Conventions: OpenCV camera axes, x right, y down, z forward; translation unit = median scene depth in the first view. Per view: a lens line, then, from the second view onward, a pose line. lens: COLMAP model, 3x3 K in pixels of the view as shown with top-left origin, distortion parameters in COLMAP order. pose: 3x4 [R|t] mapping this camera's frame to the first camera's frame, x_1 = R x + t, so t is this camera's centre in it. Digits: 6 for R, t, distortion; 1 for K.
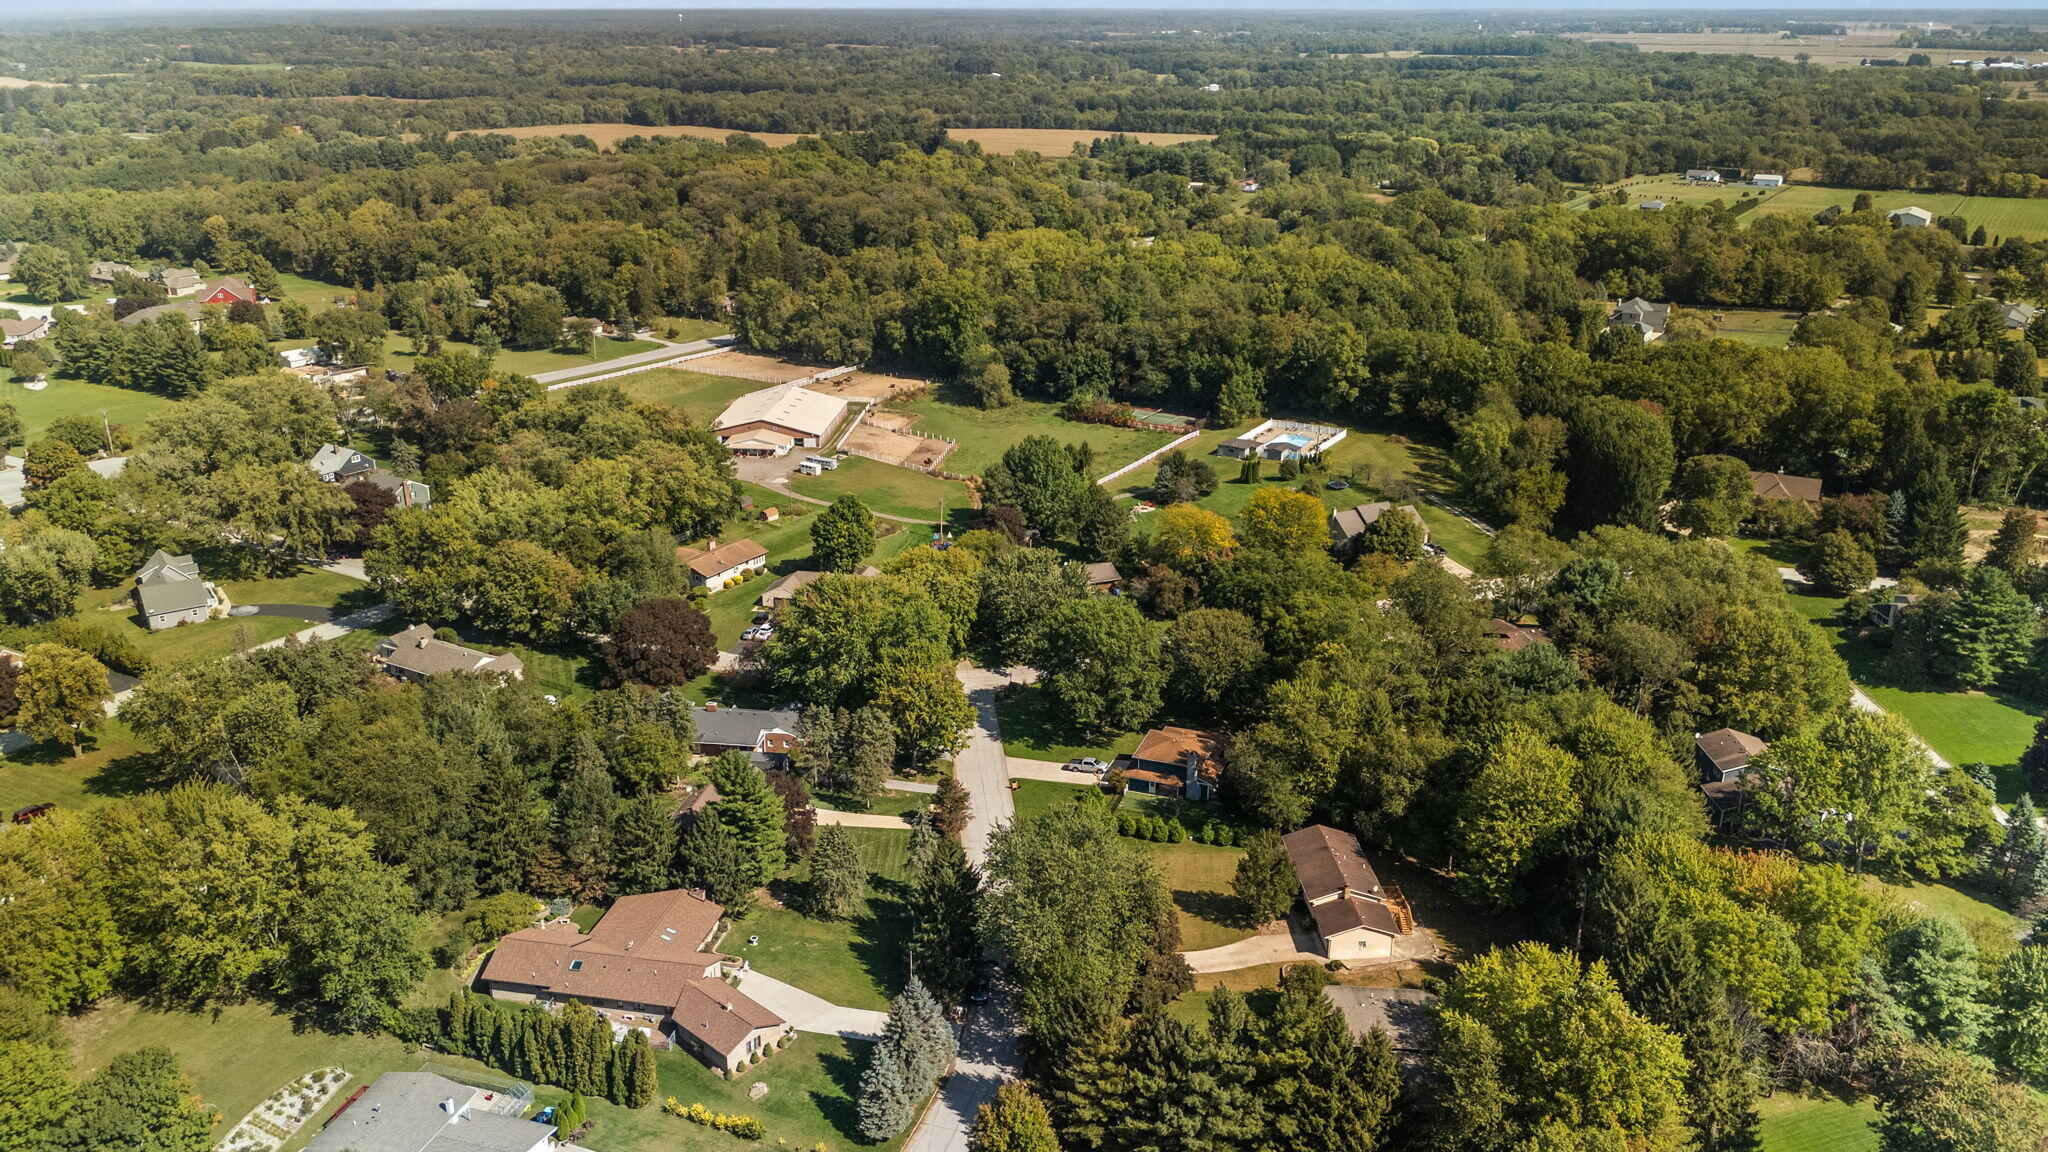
lens RADIAL K [[1516.5, 0, 1020.1], [0, 1516.5, 578.3], [0, 0, 1]] dist [0.031488, -0.006189]
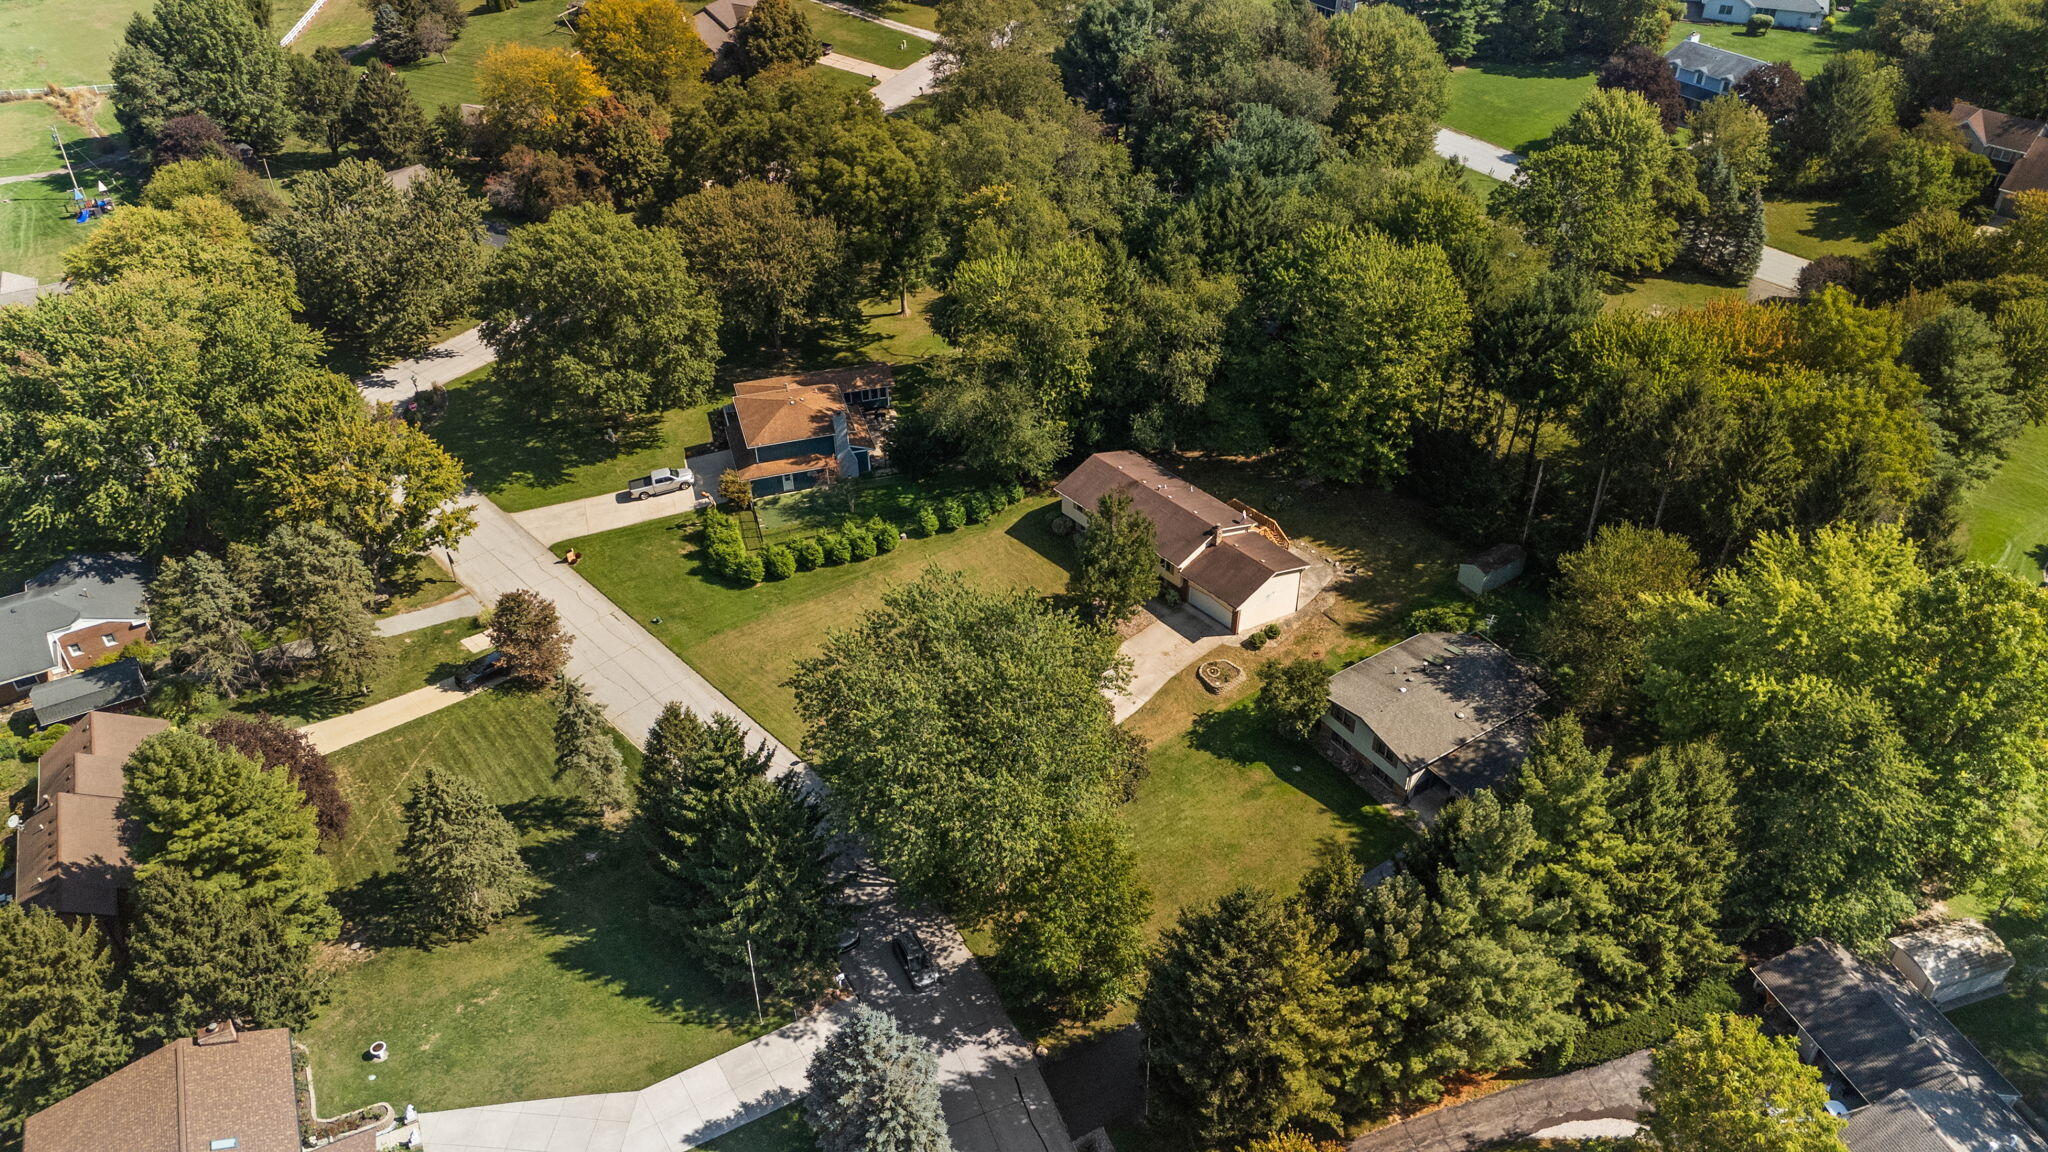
lens RADIAL K [[1516.5, 0, 1023.1], [0, 1516.5, 573.5], [0, 0, 1]] dist [0.031488, -0.006189]
pose [[0.794040, -0.375858, 0.477736, -0.166018], [0.221861, 0.910903, 0.347898, -0.030976], [-0.565931, -0.170254, 0.806682, 0.437741]]
